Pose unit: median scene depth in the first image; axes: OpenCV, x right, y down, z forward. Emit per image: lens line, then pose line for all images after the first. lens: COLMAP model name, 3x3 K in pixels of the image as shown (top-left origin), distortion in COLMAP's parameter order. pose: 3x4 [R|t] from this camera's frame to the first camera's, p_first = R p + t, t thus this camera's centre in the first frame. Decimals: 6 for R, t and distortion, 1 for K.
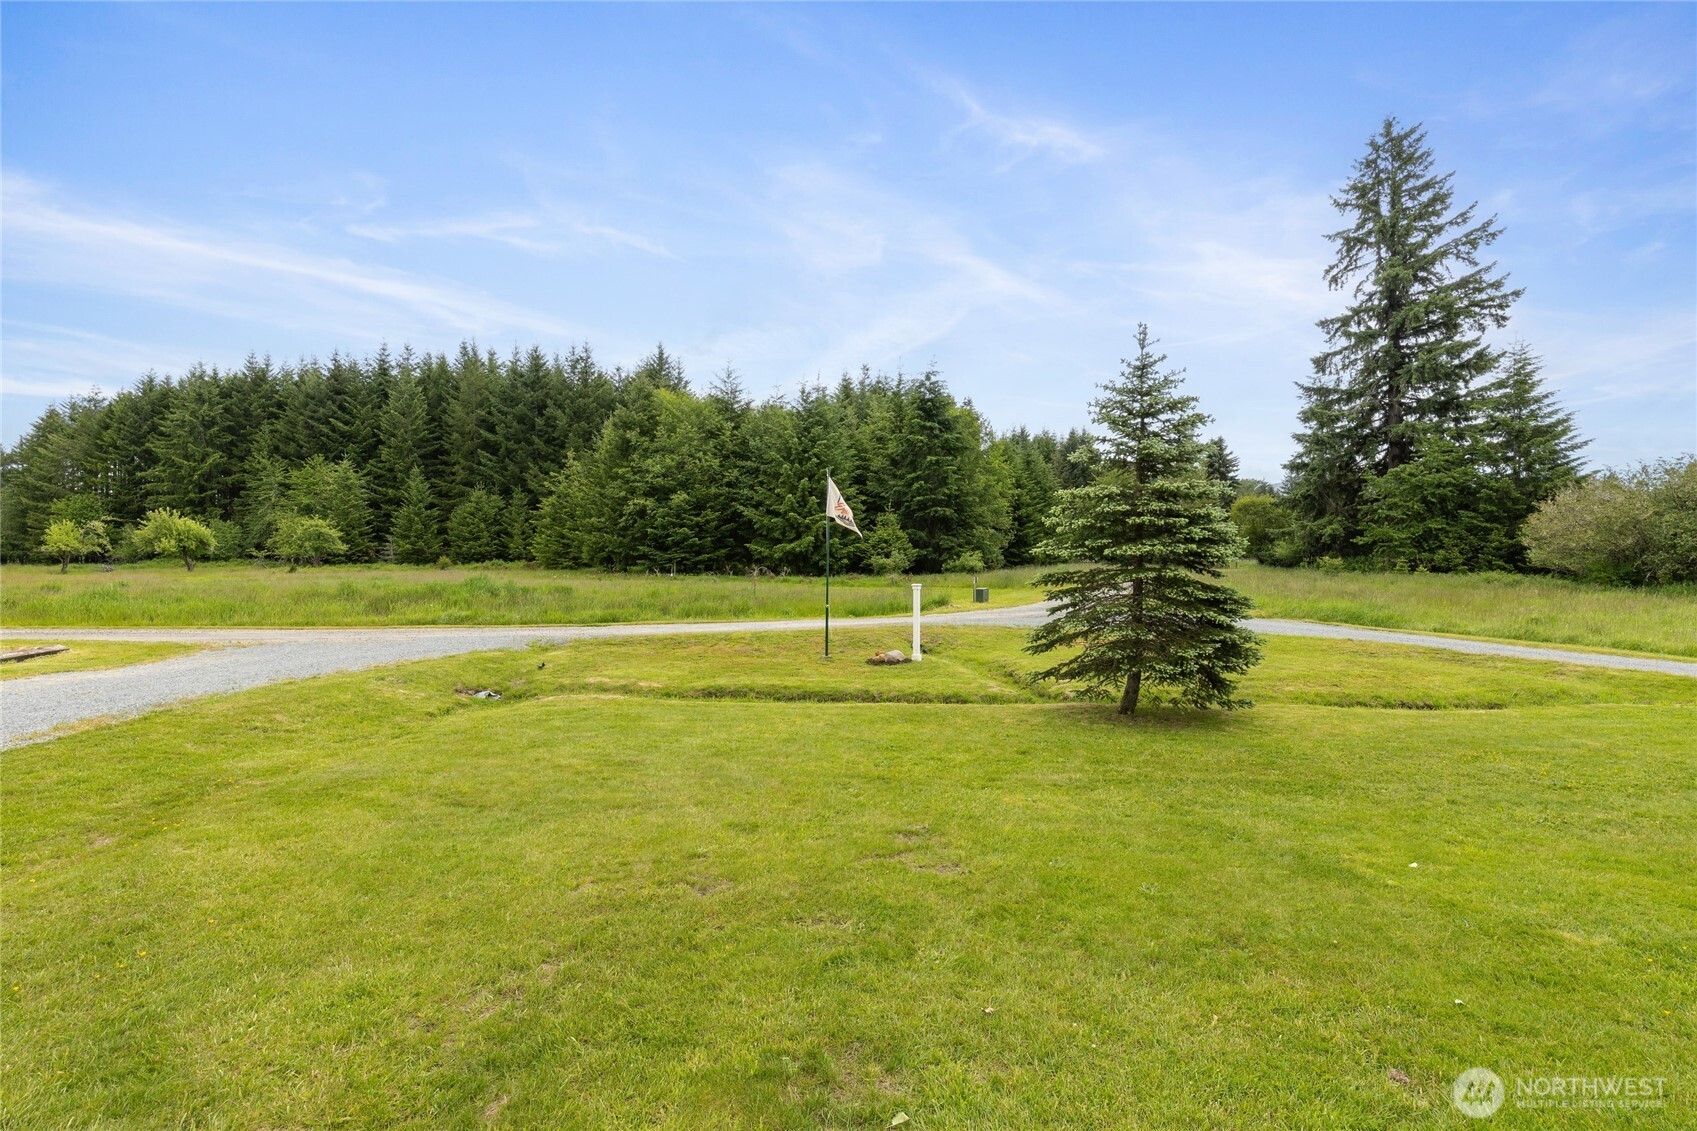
lens RADIAL K [[716.3, 0, 848.5], [0, 716.3, 565.5], [0, 0, 1]] dist [-0.002045, 0.000072]
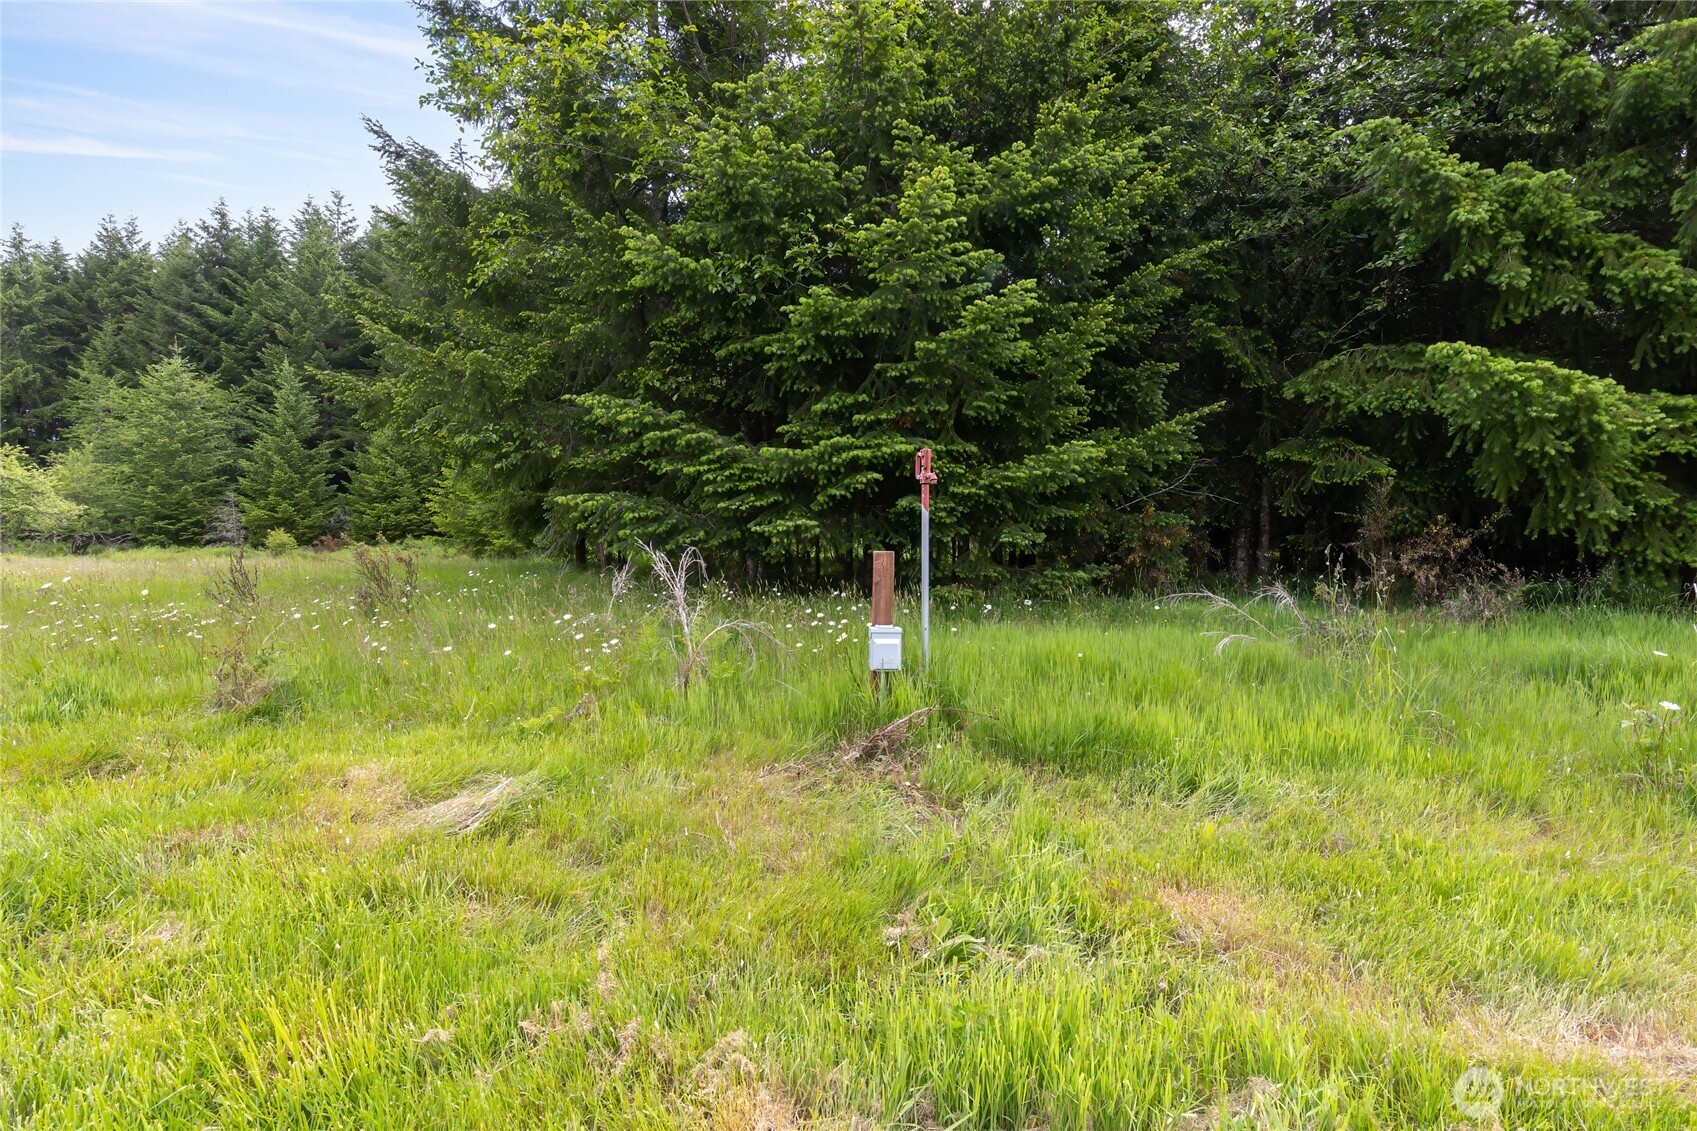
lens RADIAL K [[716.3, 0, 848.5], [0, 716.3, 565.5], [0, 0, 1]] dist [-0.002045, 0.000072]
pose [[0.993791, 0.002729, -0.111234, -0.122452], [-0.001058, 0.999886, 0.015081, 0.002690], [0.111262, -0.014870, 0.993680, 0.472756]]
